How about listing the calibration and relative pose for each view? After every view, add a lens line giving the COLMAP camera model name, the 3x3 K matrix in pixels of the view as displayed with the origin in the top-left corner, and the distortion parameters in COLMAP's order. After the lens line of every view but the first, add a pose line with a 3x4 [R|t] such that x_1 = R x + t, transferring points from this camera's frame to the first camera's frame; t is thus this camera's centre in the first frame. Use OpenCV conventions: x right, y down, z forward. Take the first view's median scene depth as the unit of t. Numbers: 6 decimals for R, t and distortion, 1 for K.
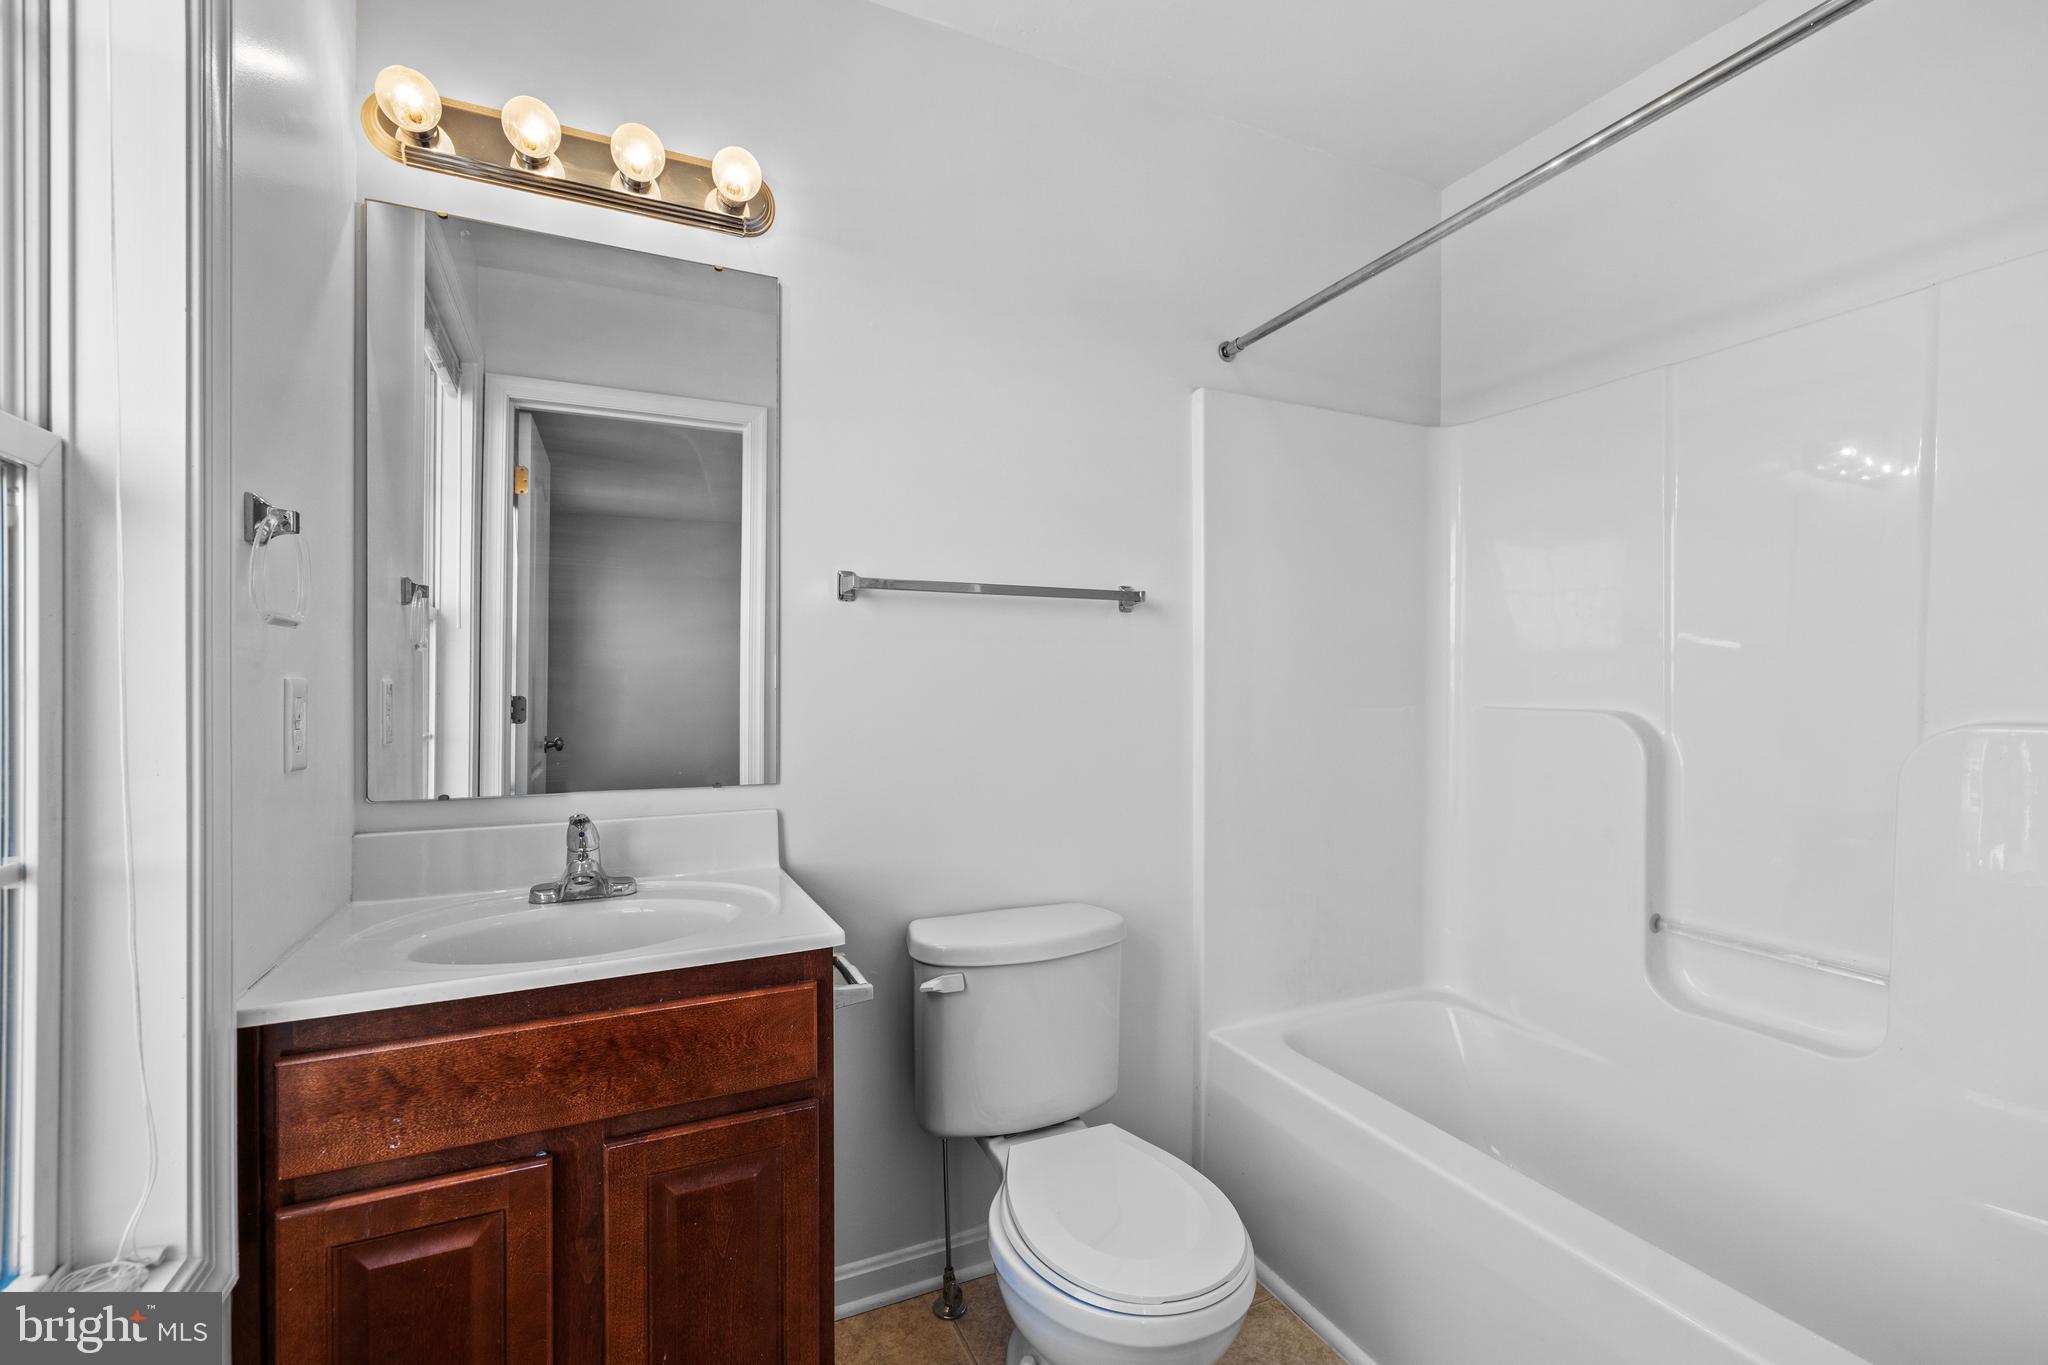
lens RADIAL K [[882.8, 0, 1019.8], [0, 882.8, 689.2], [0, 0, 1]] dist [0.002992, 0.000868]
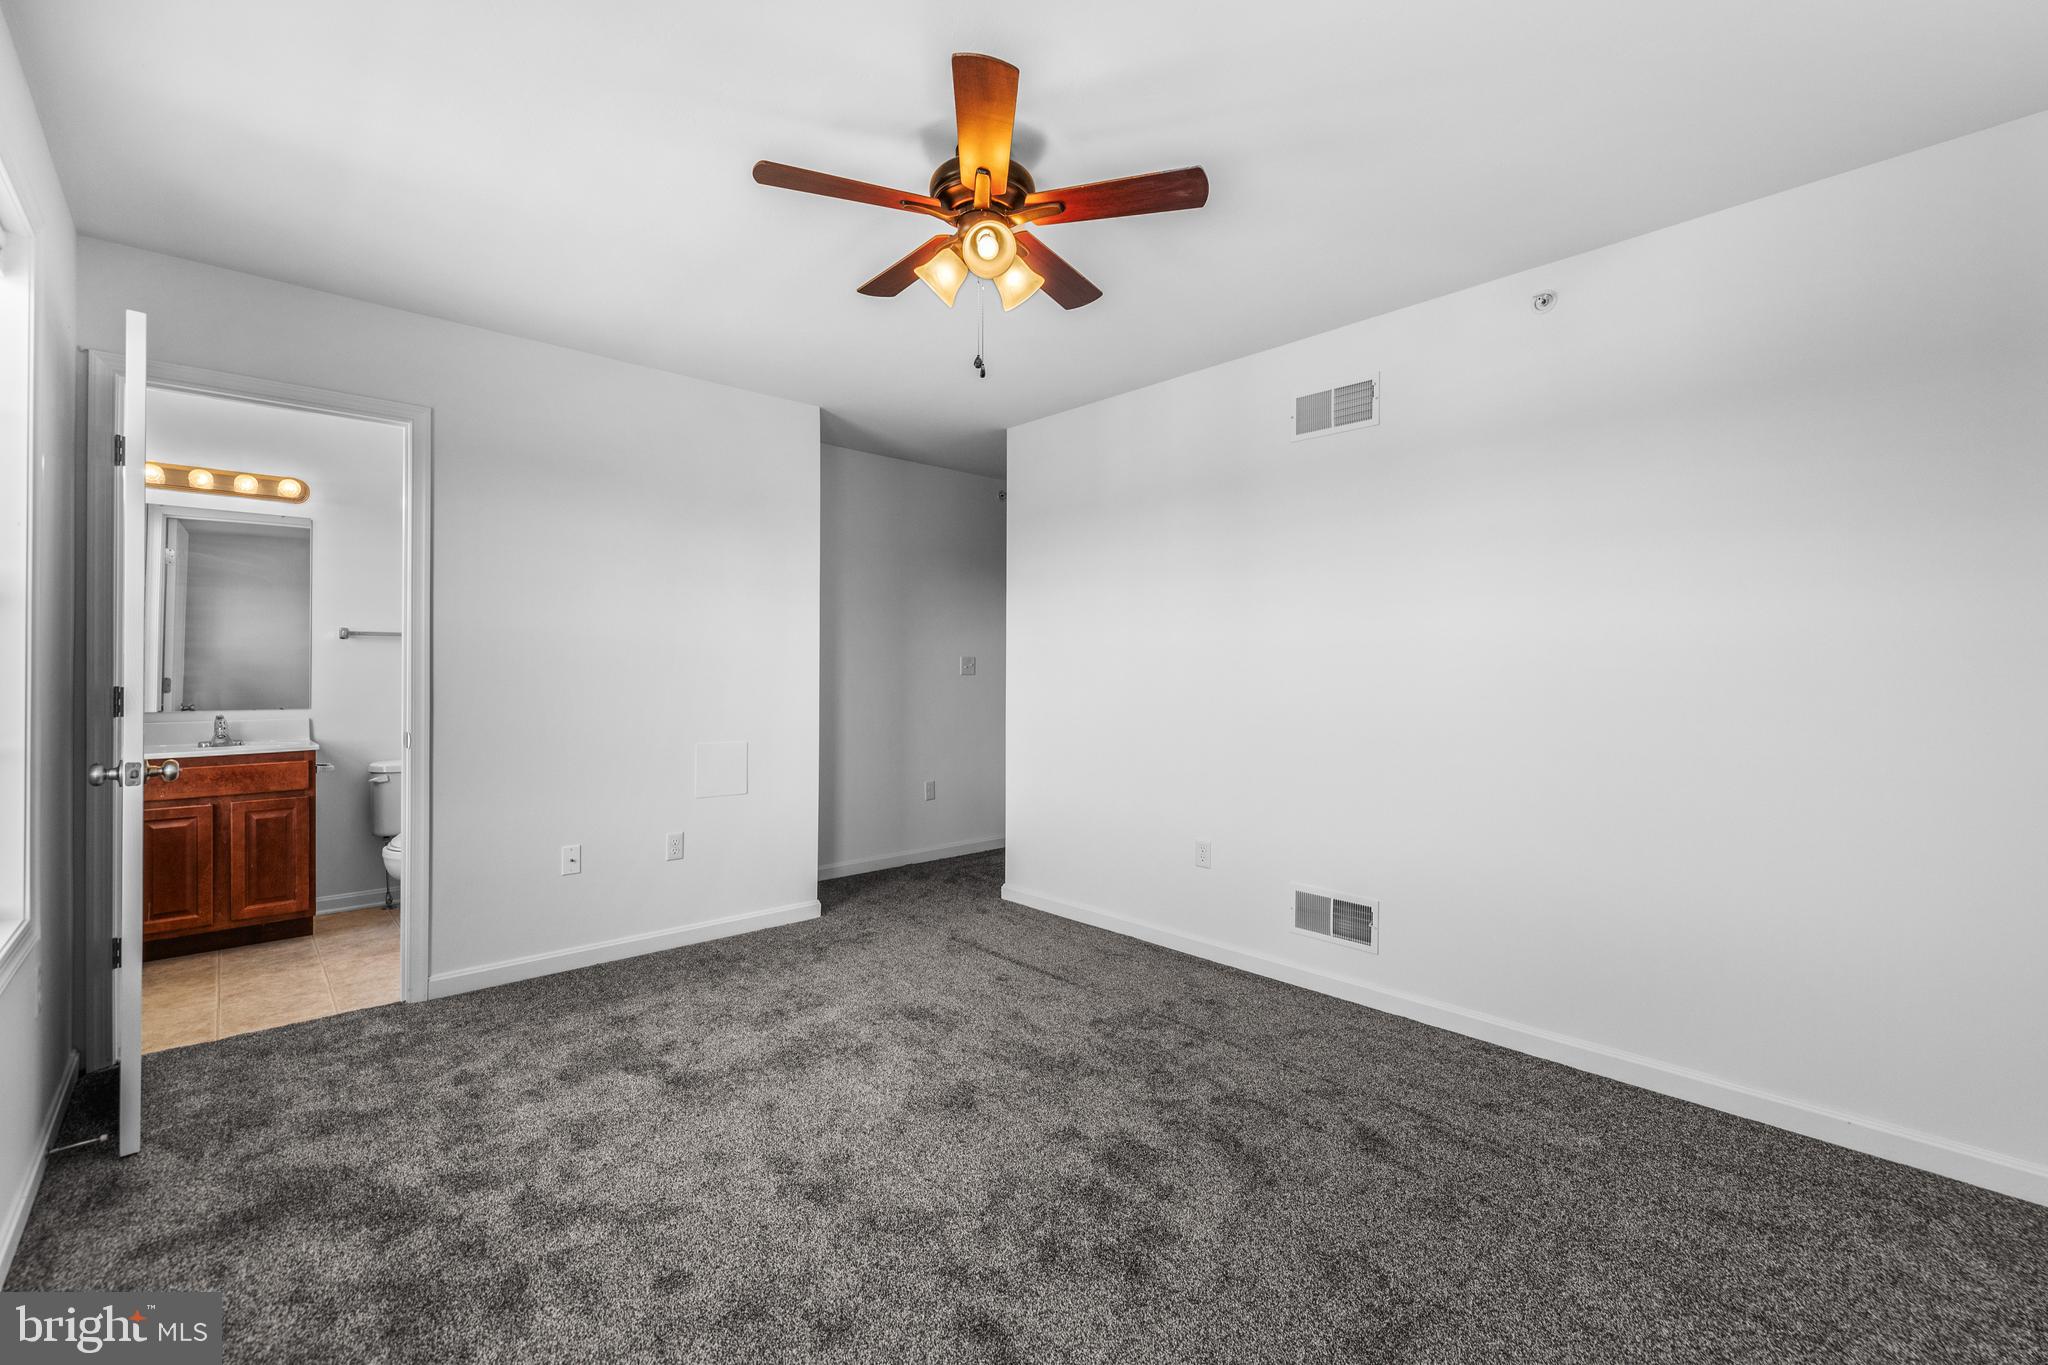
lens RADIAL K [[882.8, 0, 1035.9], [0, 882.8, 671.3], [0, 0, 1]] dist [0.002992, 0.000868]
pose [[0.953628, 0.001947, 0.300983, 1.472700], [-0.002780, 0.999993, 0.002340, -0.025739], [-0.300976, -0.003068, 0.953627, -3.211051]]
